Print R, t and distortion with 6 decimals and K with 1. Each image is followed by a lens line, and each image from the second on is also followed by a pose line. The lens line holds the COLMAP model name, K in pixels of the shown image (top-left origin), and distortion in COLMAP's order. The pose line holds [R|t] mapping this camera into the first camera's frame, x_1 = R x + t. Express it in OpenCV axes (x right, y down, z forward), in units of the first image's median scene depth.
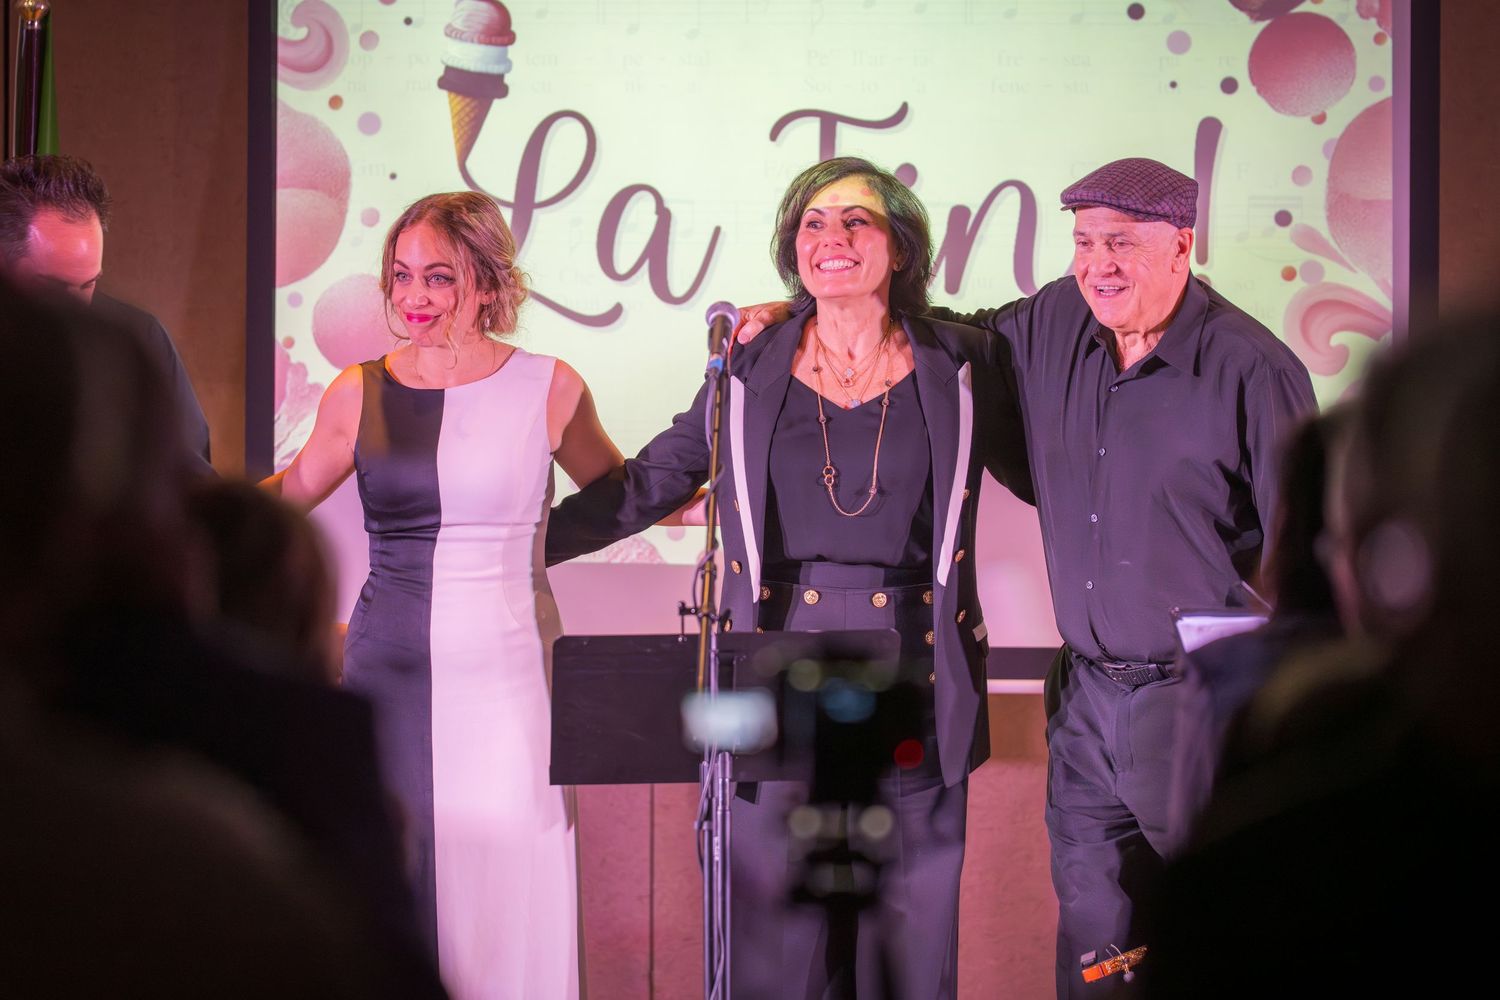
lens RADIAL K [[8471.6, 0, 741.3], [0, 8471.6, 504.7], [0, 0, 1]] dist [0.041180, 0.000000]
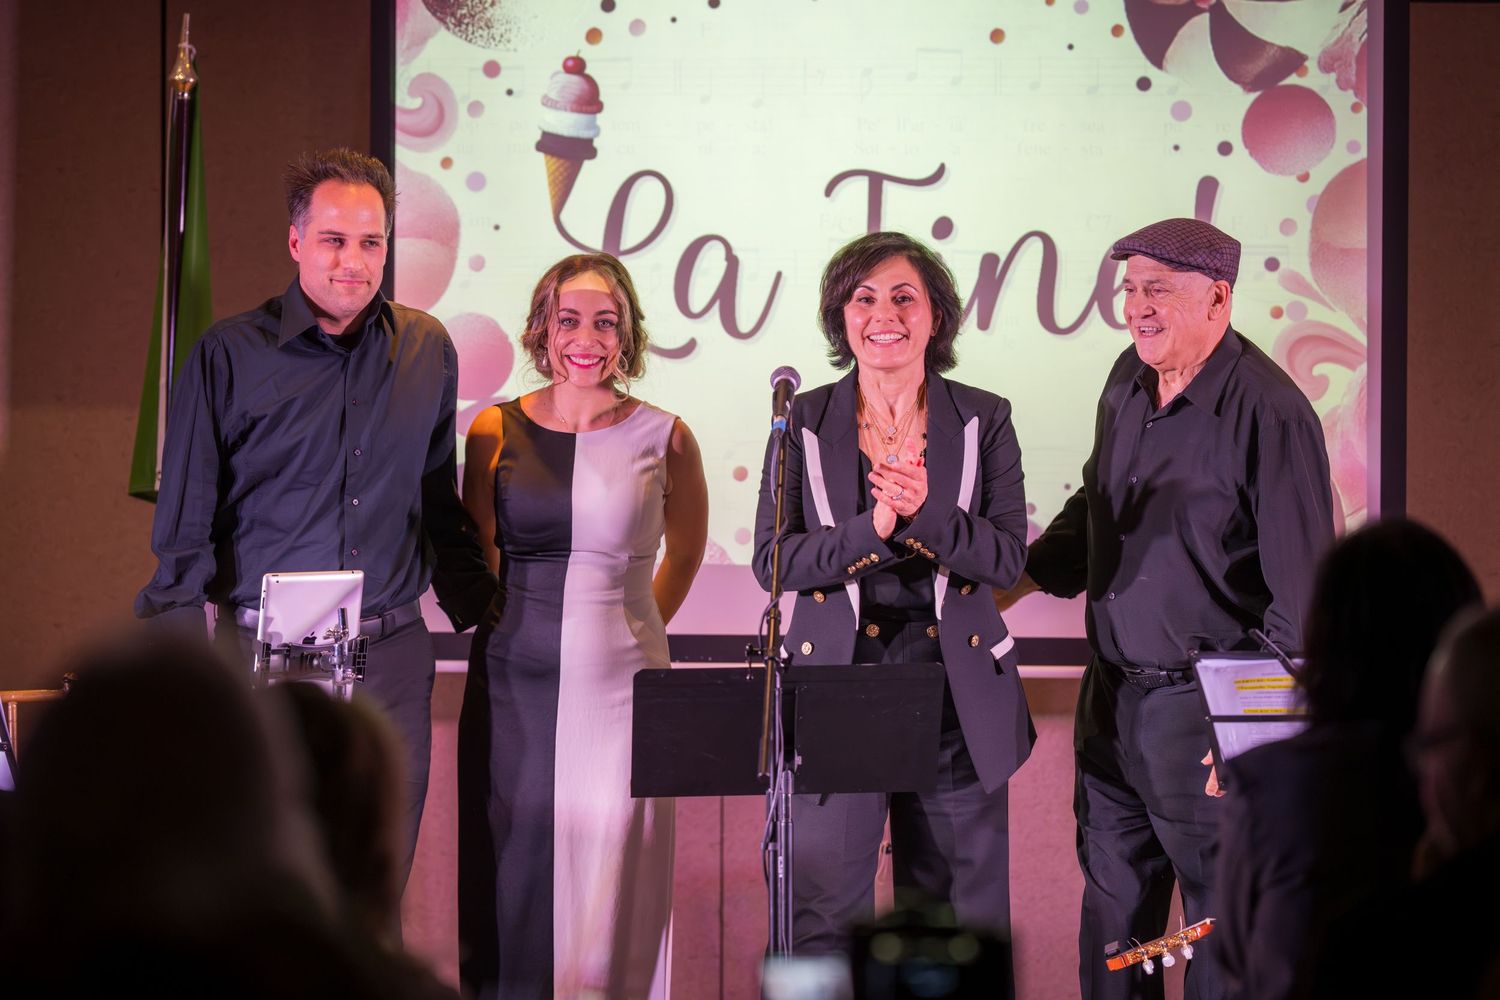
lens RADIAL K [[6173.3, 0, 761.9], [0, 6173.3, 487.6], [0, 0, 1]] dist [-0.059077, 0.000000]
pose [[0.999992, -0.000018, -0.003992, -0.001820], [0.000127, 0.999623, 0.027459, -0.026519], [0.003990, -0.027459, 0.999615, 0.163367]]
